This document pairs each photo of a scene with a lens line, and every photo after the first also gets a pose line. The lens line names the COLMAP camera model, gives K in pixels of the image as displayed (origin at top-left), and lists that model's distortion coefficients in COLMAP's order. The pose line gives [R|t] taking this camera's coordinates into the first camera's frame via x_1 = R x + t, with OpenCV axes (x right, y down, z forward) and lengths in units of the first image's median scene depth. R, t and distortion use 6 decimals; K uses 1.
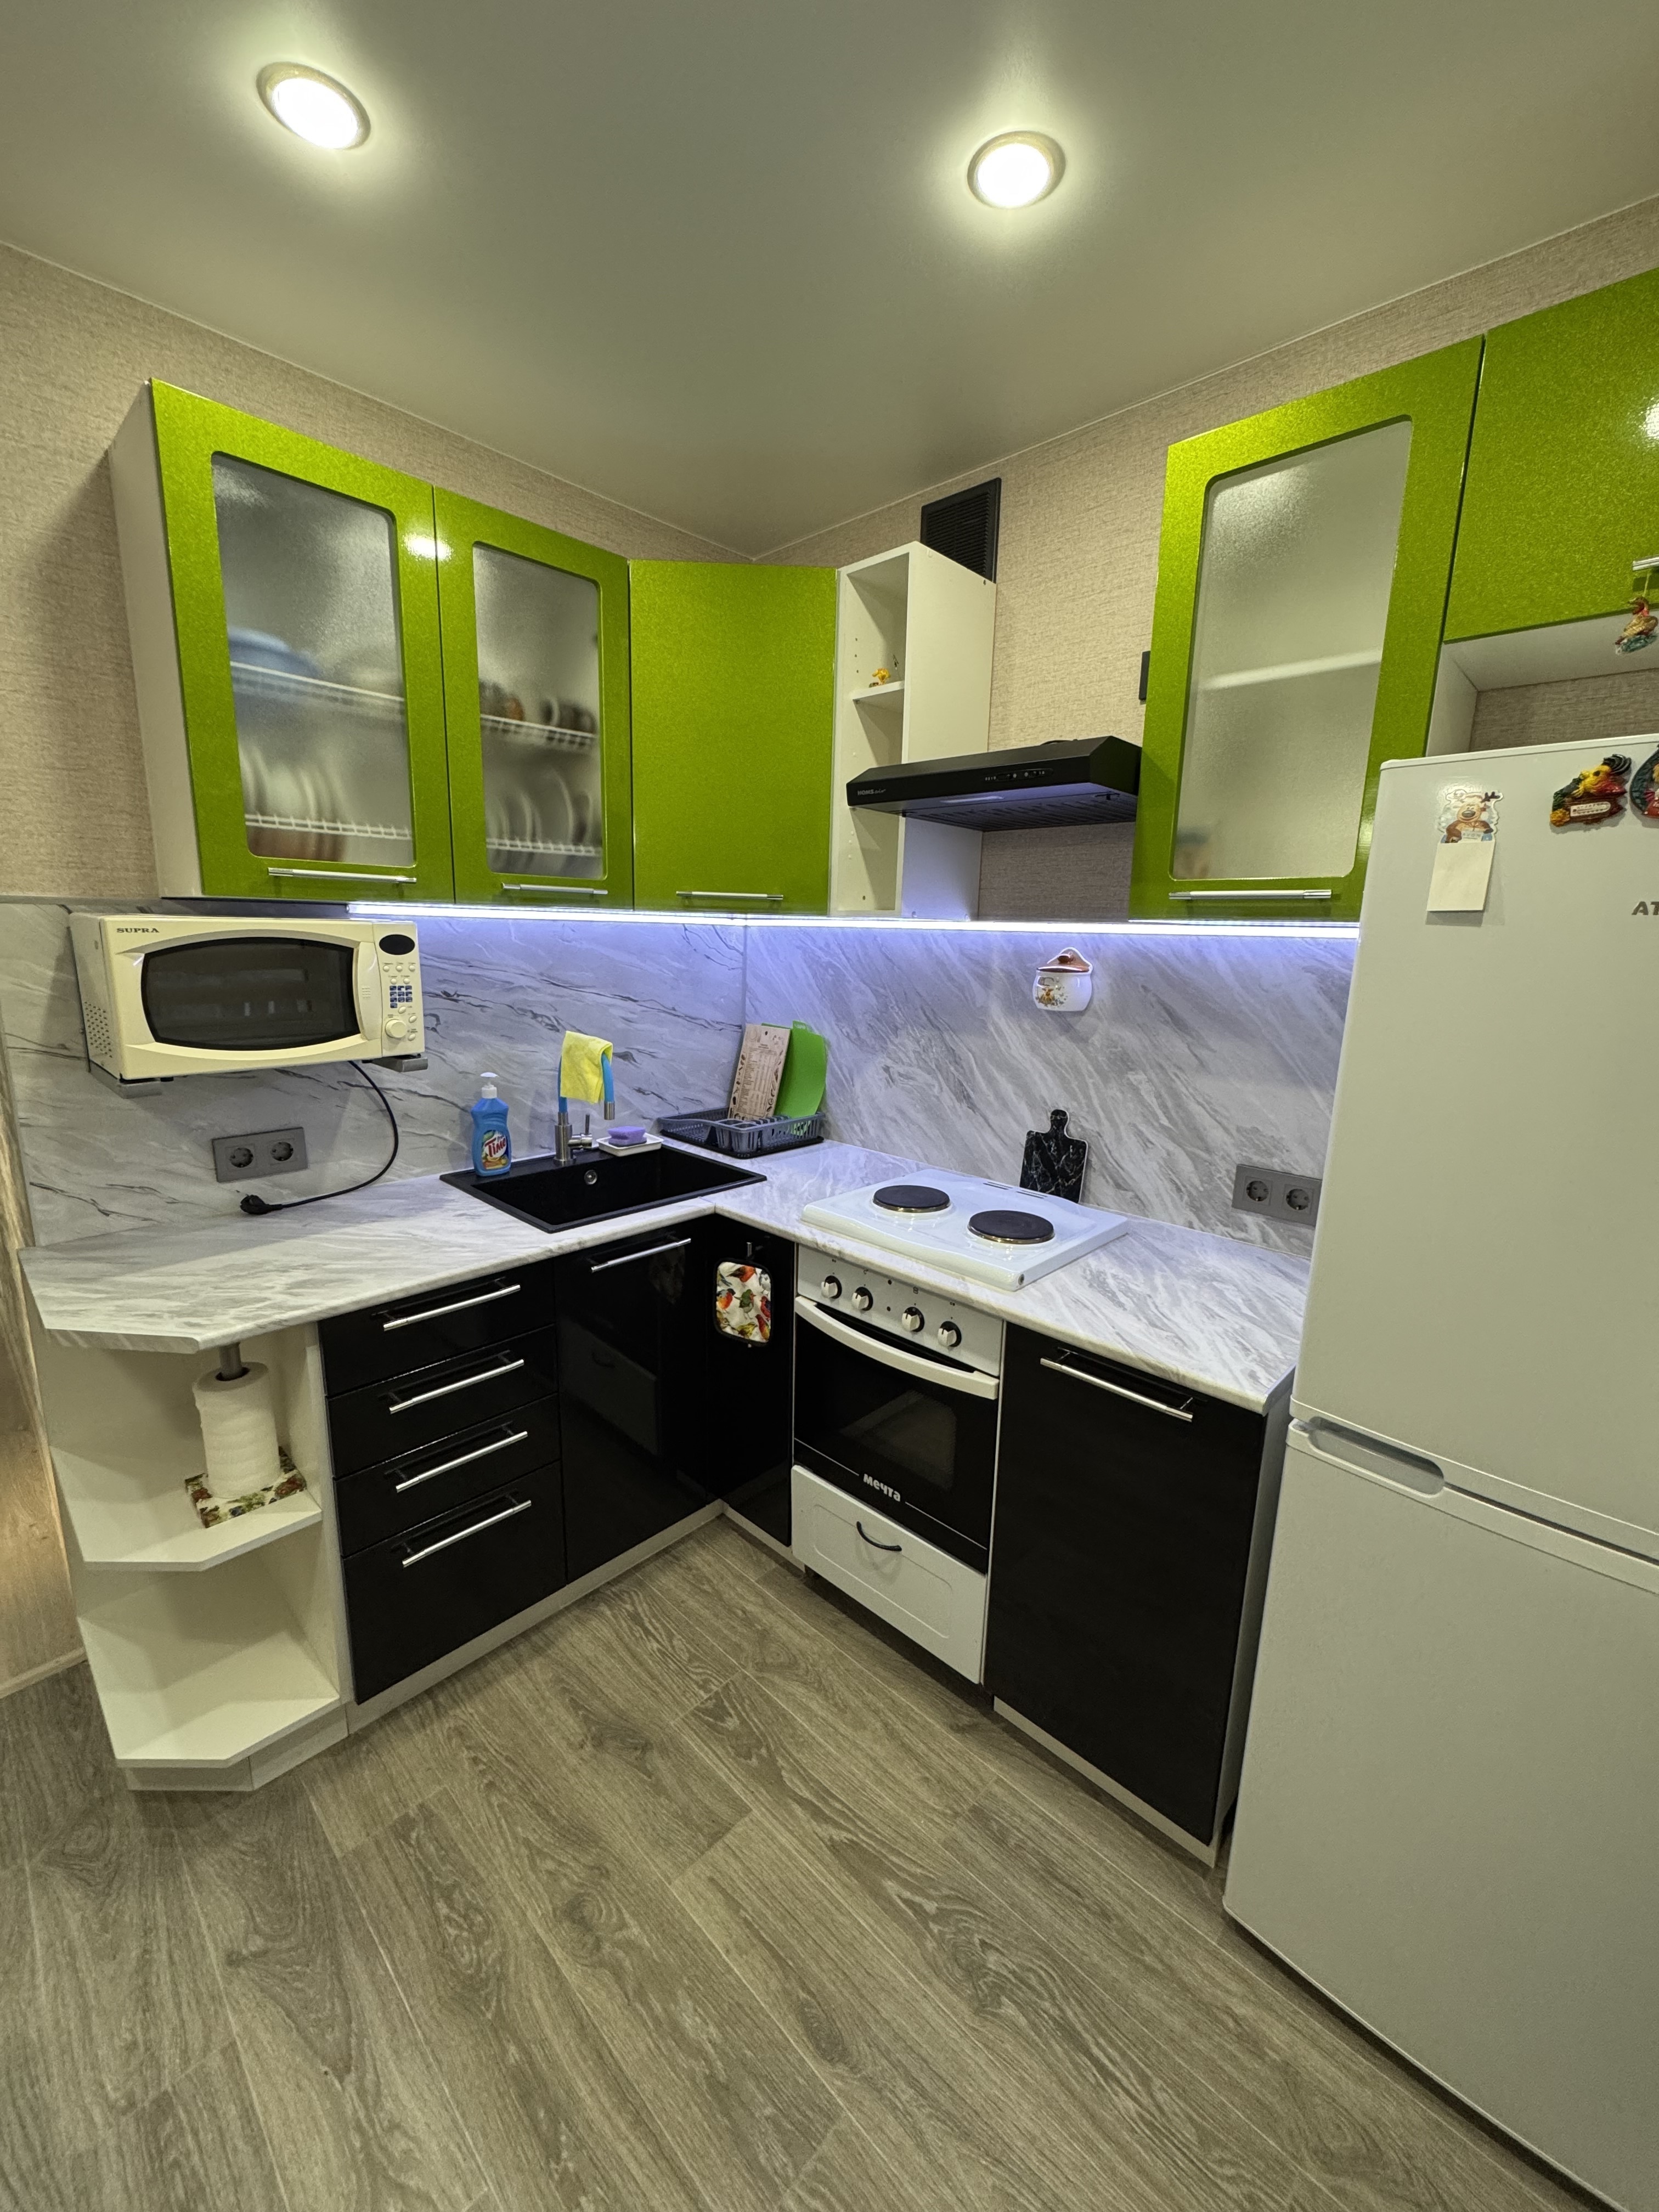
lens RADIAL K [[871.6, 0, 830.1], [0, 871.6, 1107.9], [0, 0, 1]] dist [-0.001549, -0.000244]
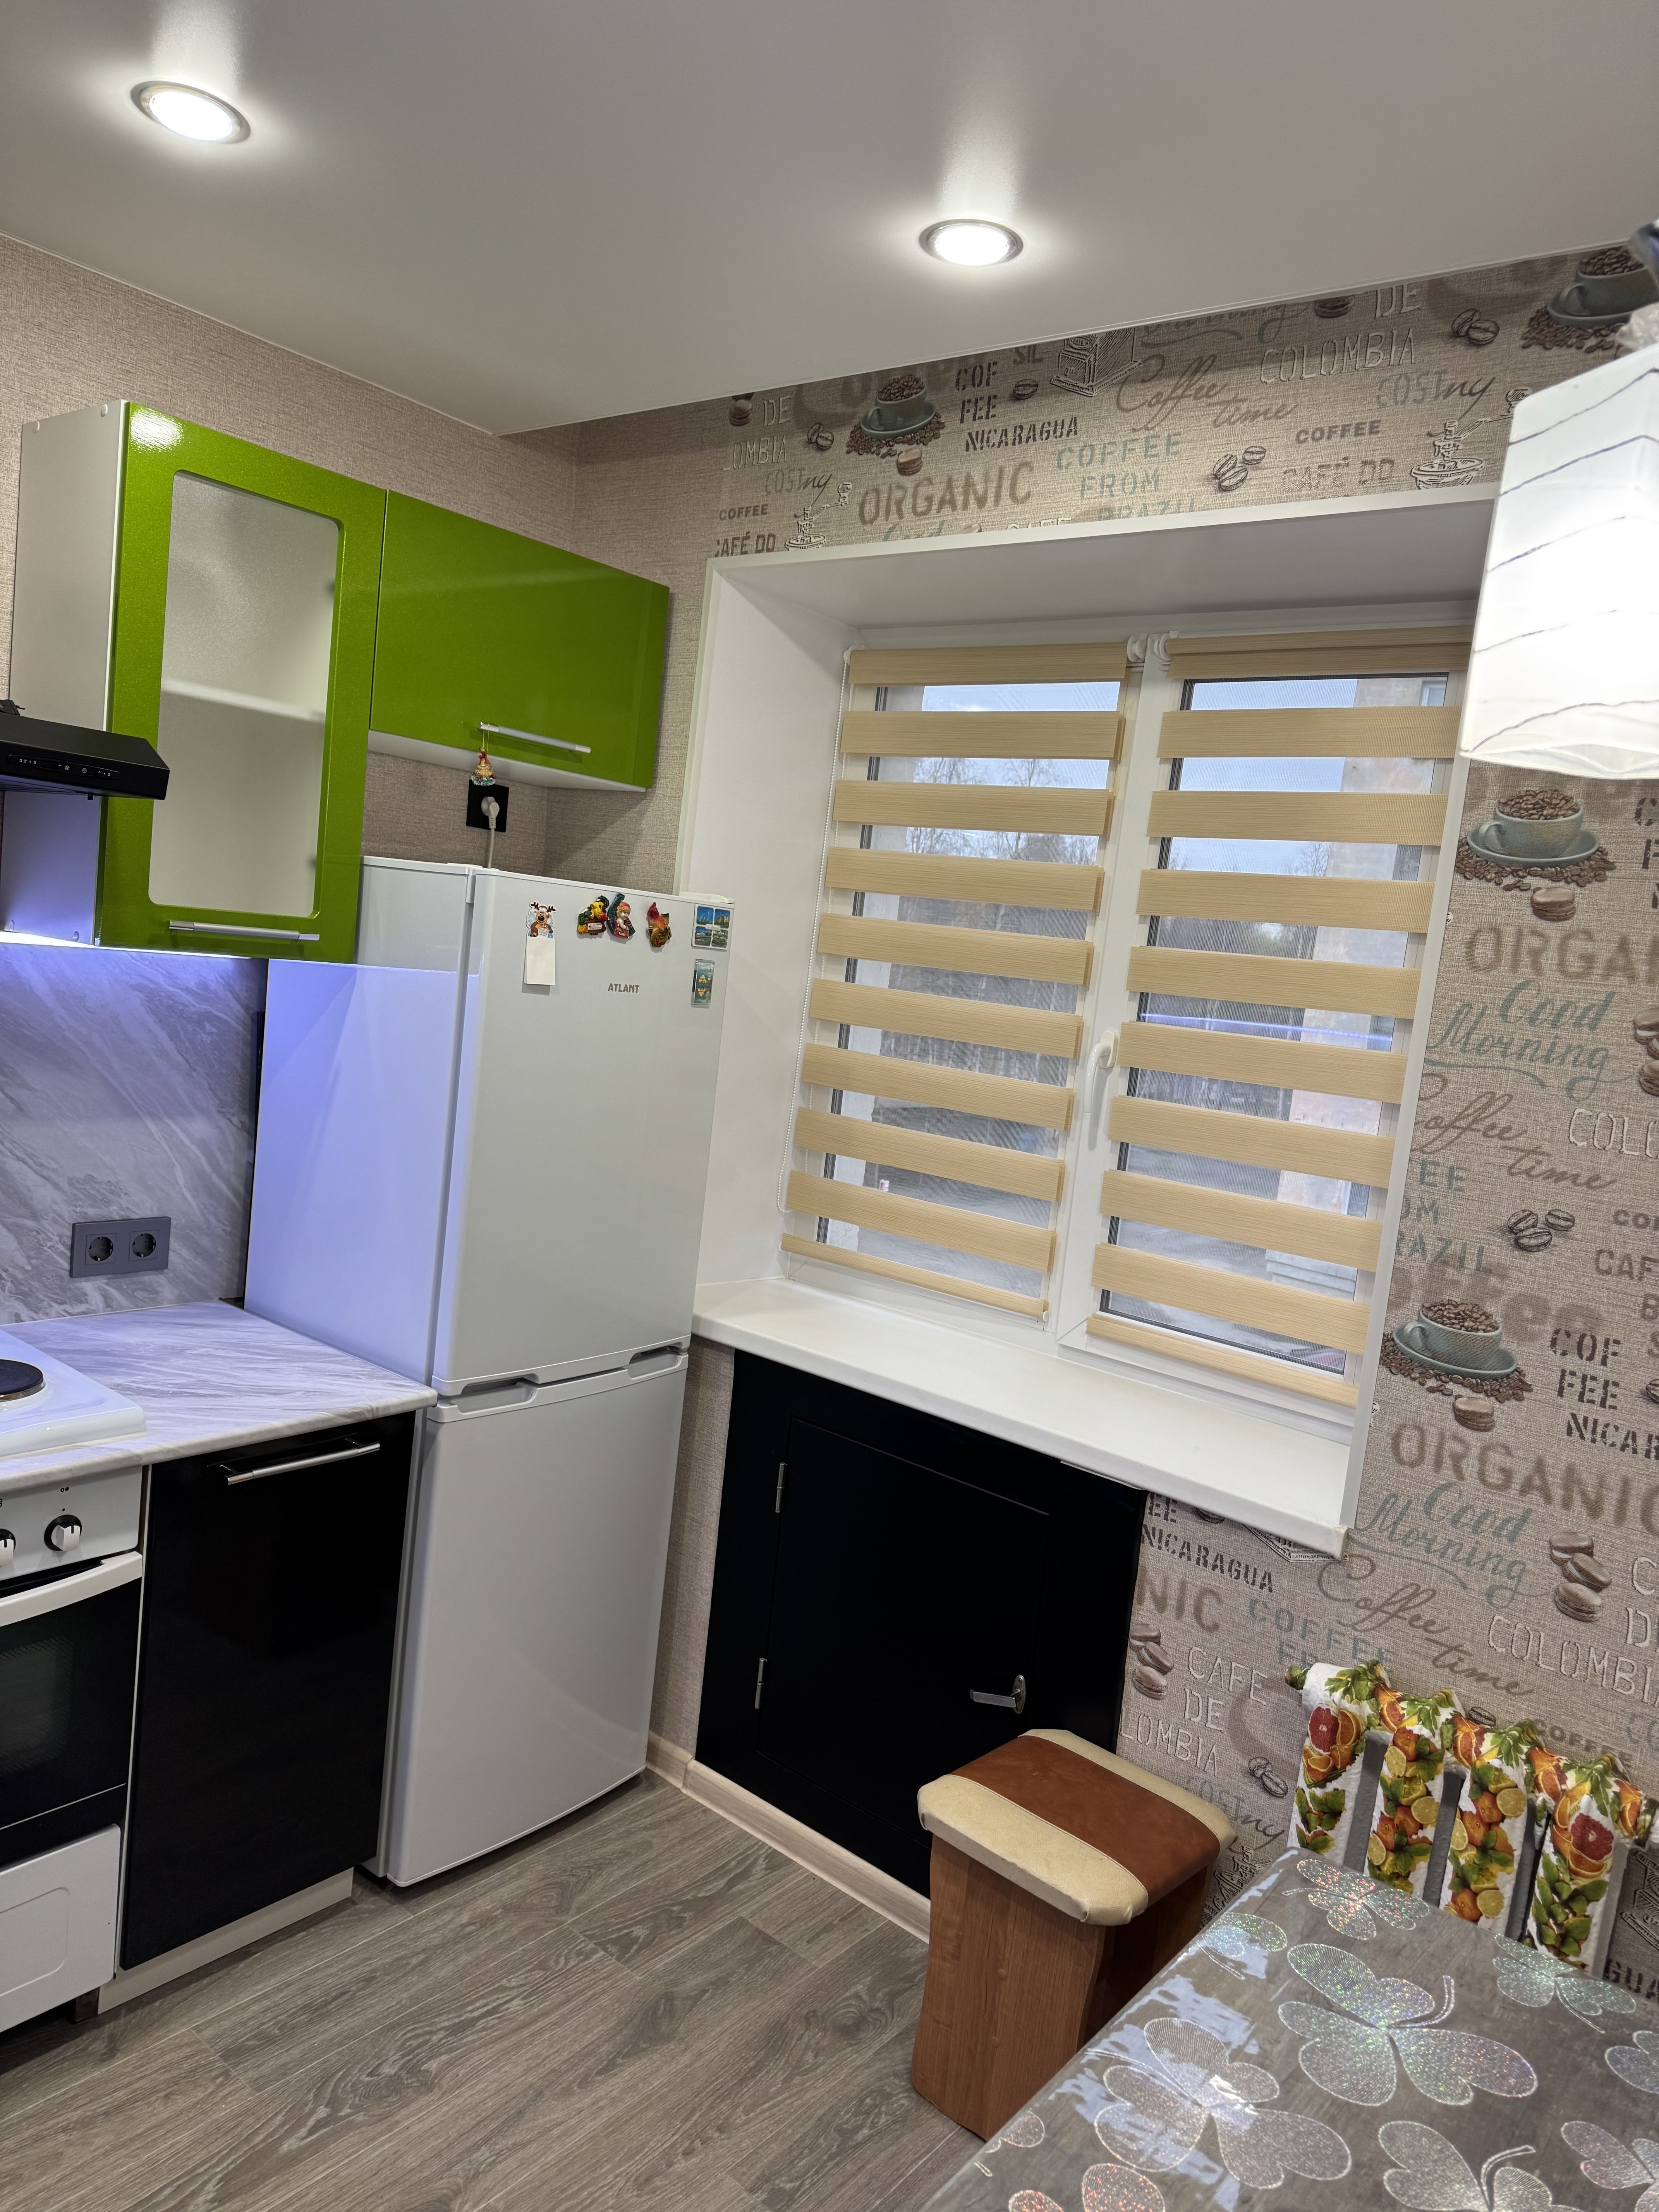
lens RADIAL K [[1534.5, 0, 828.7], [0, 1534.5, 1106.5], [0, 0, 1]] dist [-0.005399, -0.011432]
pose [[-0.078915, -0.136911, 0.987435, -1.108045], [0.086675, 0.985831, 0.143616, -0.210921], [-0.993106, 0.096920, -0.065930, 0.431307]]
